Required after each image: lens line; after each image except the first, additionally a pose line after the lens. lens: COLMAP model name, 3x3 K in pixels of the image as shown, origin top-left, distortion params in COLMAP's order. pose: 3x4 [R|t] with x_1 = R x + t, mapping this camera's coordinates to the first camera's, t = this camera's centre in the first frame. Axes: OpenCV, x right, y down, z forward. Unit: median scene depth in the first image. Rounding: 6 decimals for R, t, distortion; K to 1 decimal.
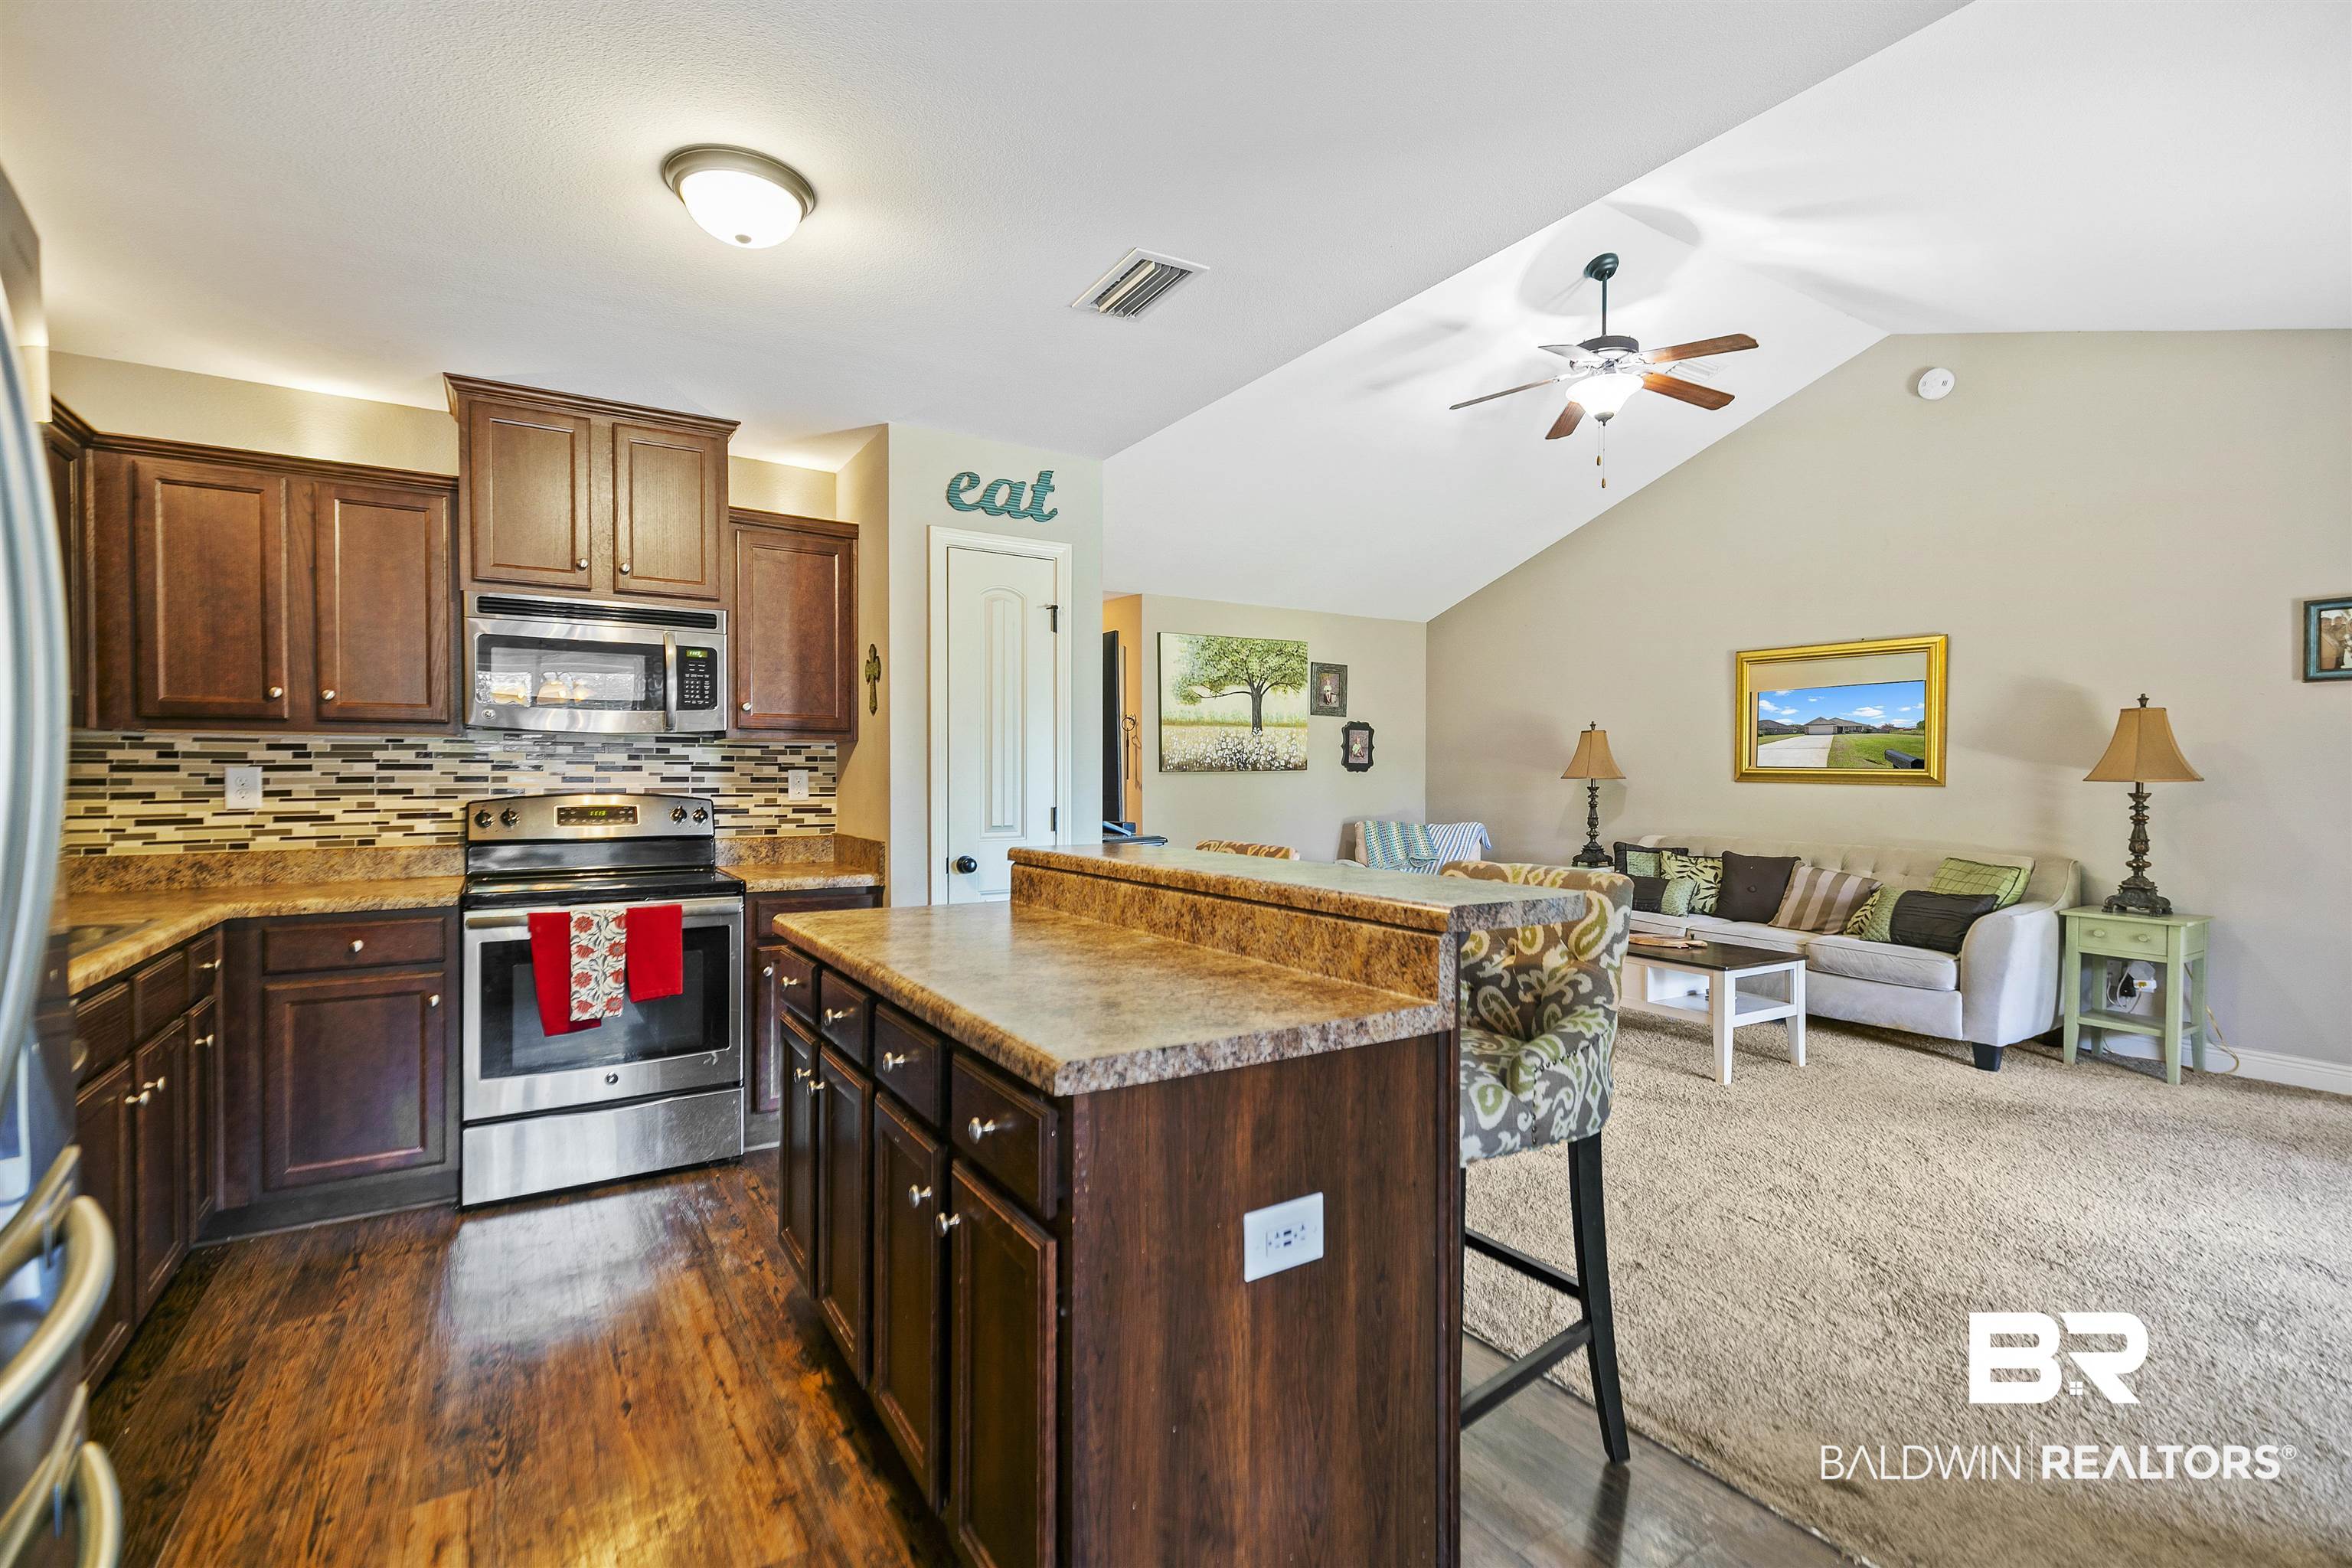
lens RADIAL K [[1064.9, 0, 1172.6], [0, 1064.9, 787.3], [0, 0, 1]] dist [0.010806, -0.001809]
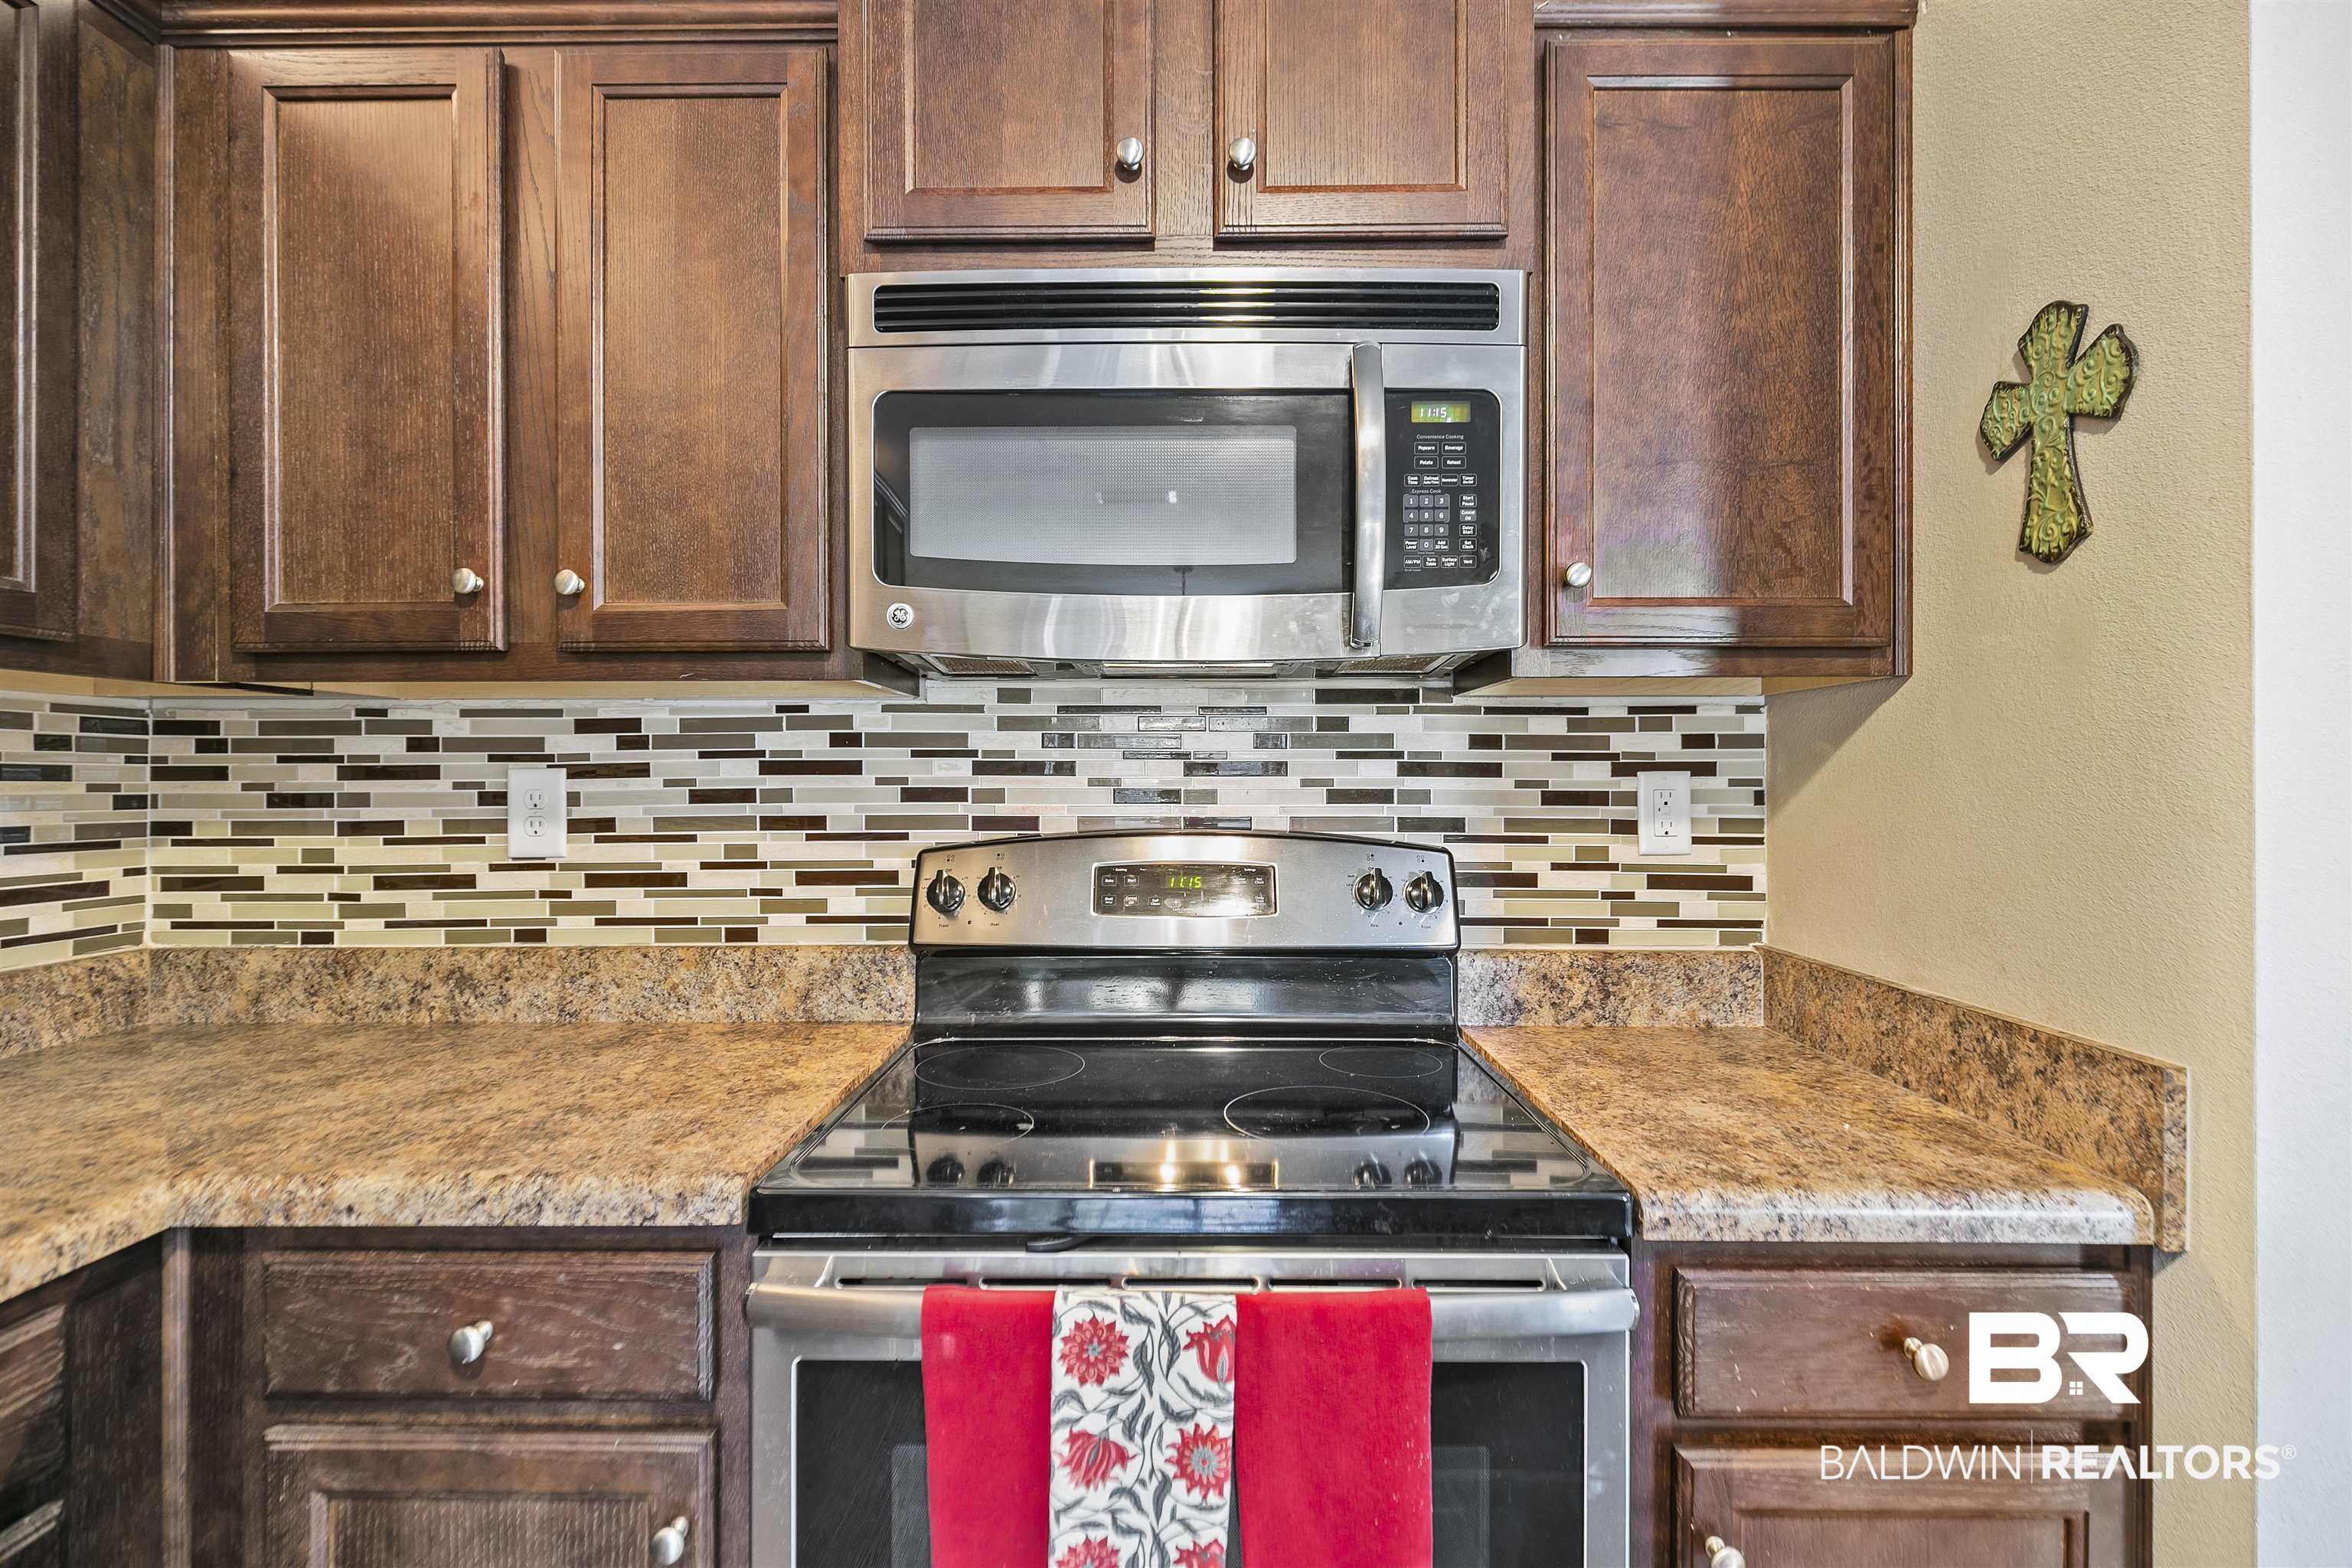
lens RADIAL K [[1064.9, 0, 1168.9], [0, 1064.9, 770.6], [0, 0, 1]] dist [0.010806, -0.001809]
pose [[0.844940, -0.004466, -0.534842, -0.285157], [-0.005004, 0.999855, -0.016253, -0.009274], [0.534837, 0.016409, 0.844796, 0.569253]]
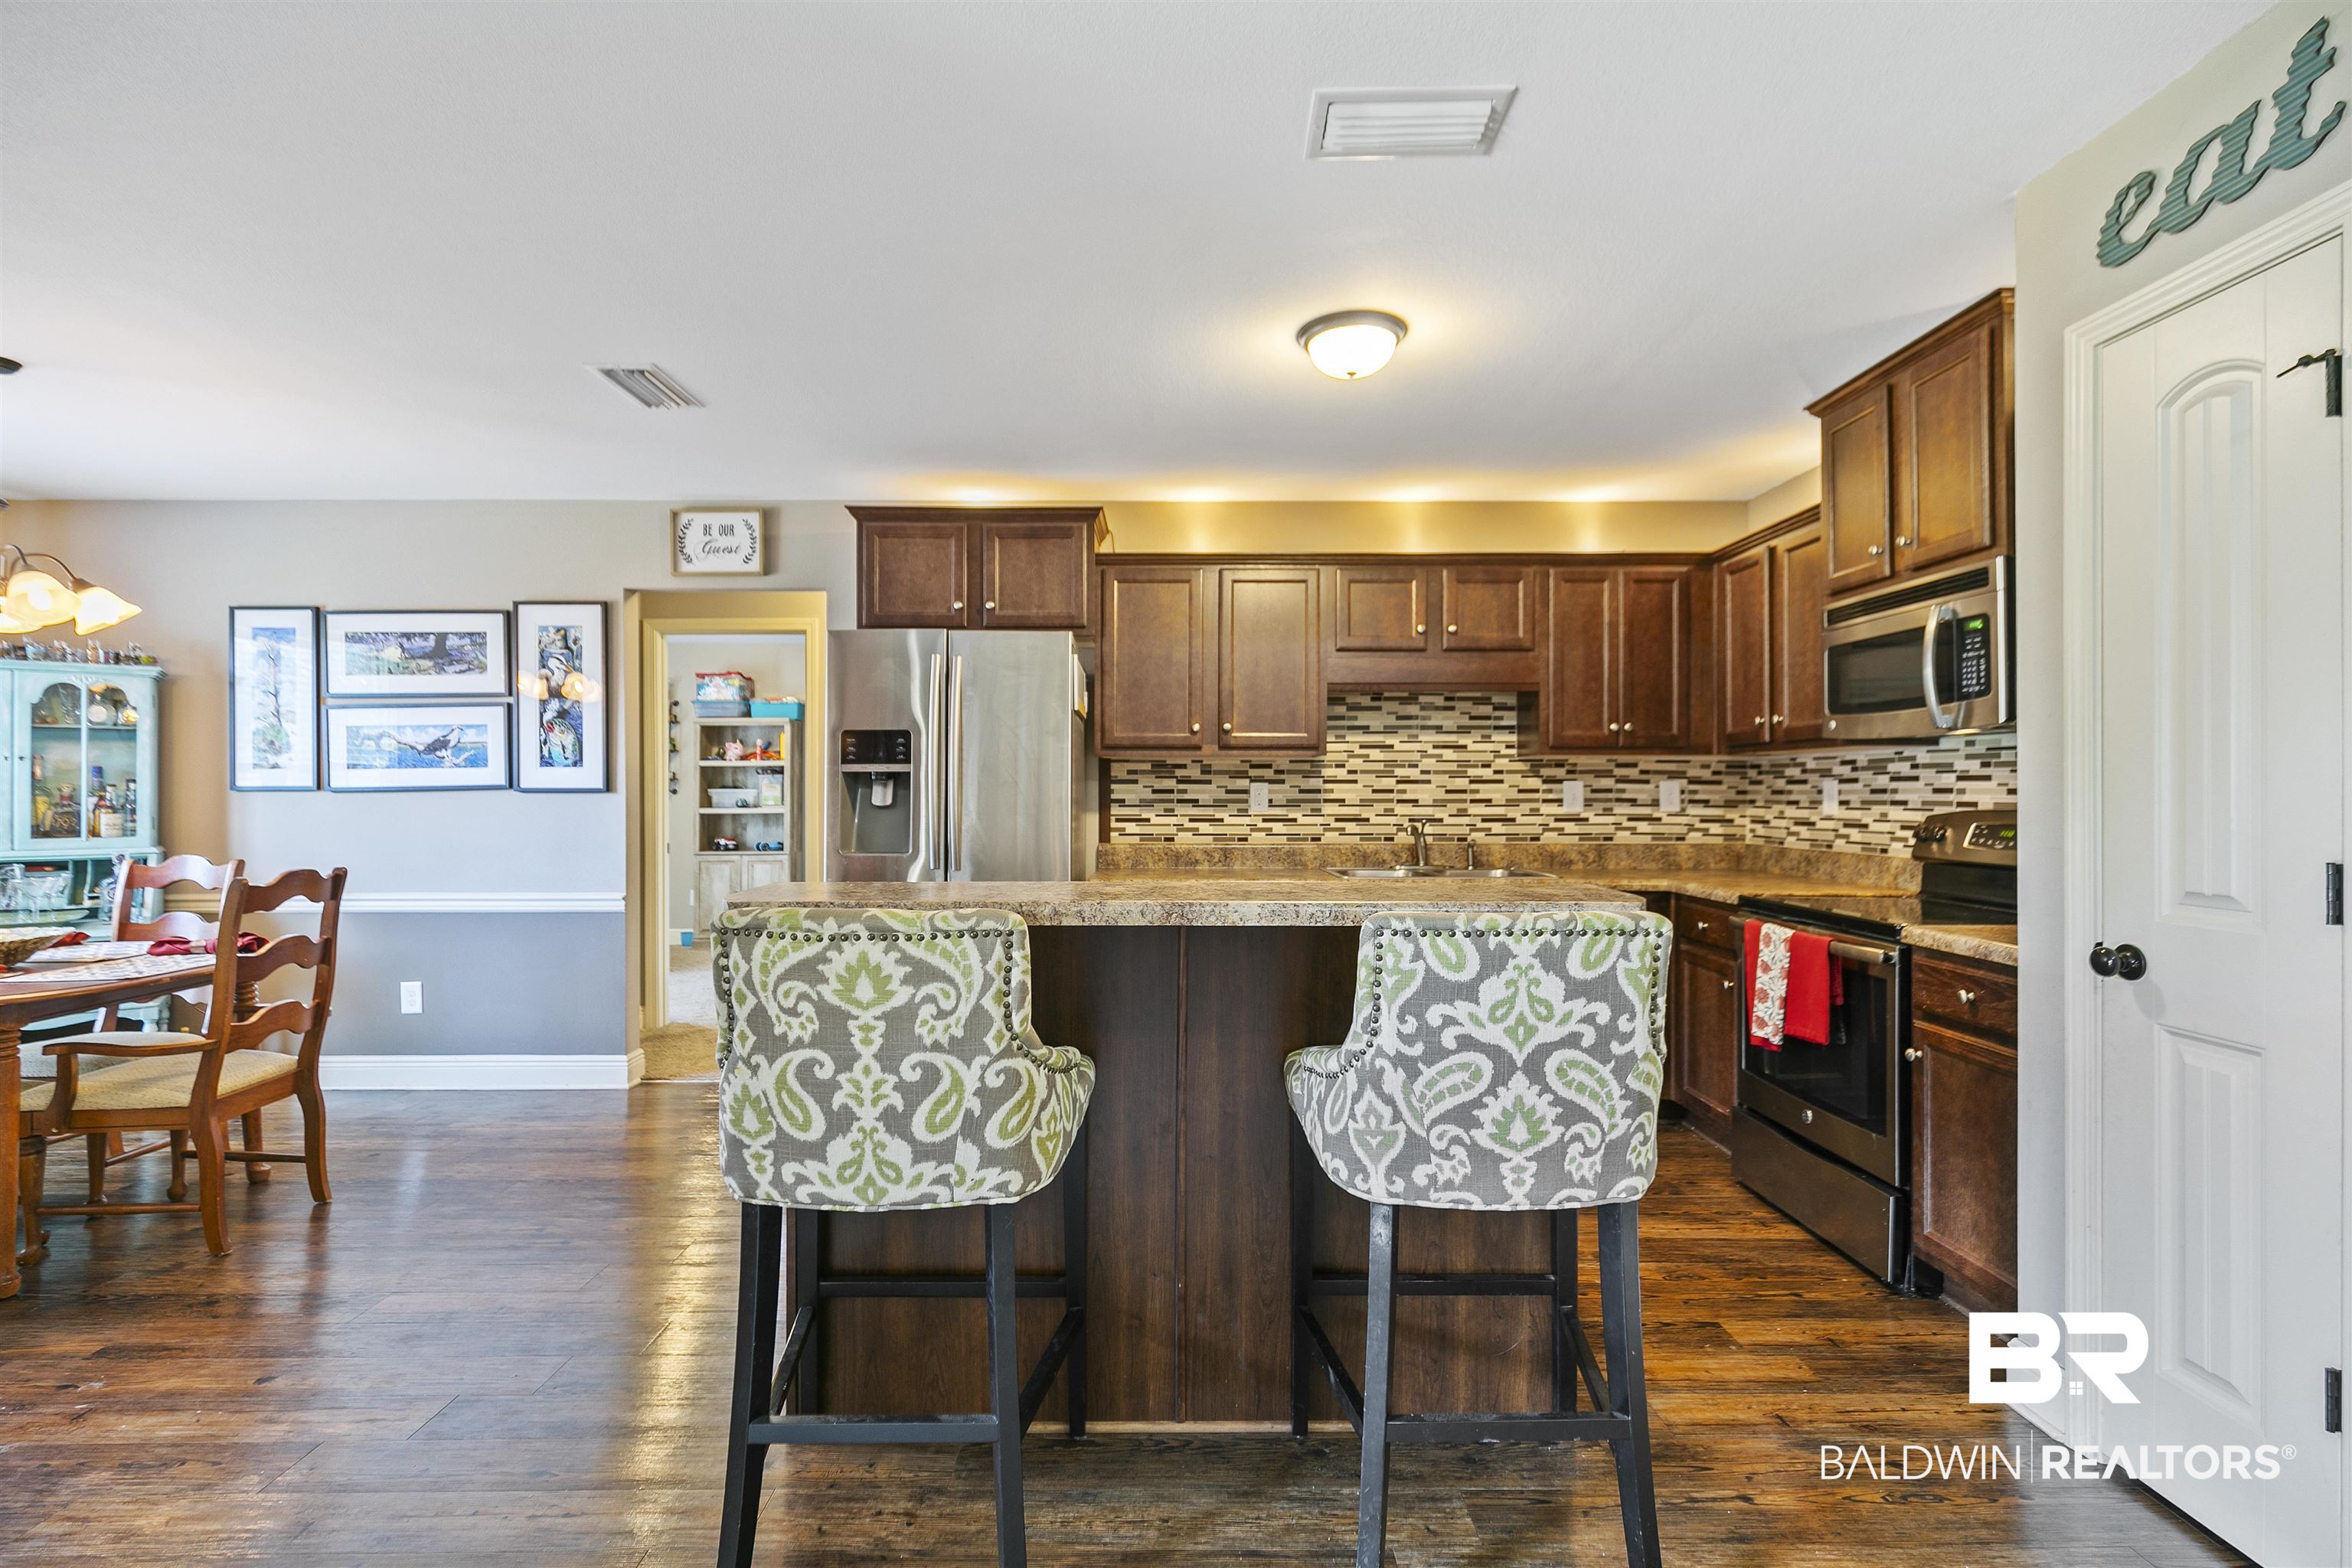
lens RADIAL K [[1064.9, 0, 1195.0], [0, 1064.9, 788.7], [0, 0, 1]] dist [0.010806, -0.001809]
pose [[-0.518371, -0.001522, -0.855154, 0.403189], [-0.010866, 0.999929, 0.004807, -0.005976], [0.855087, 0.011784, -0.518351, 0.769133]]
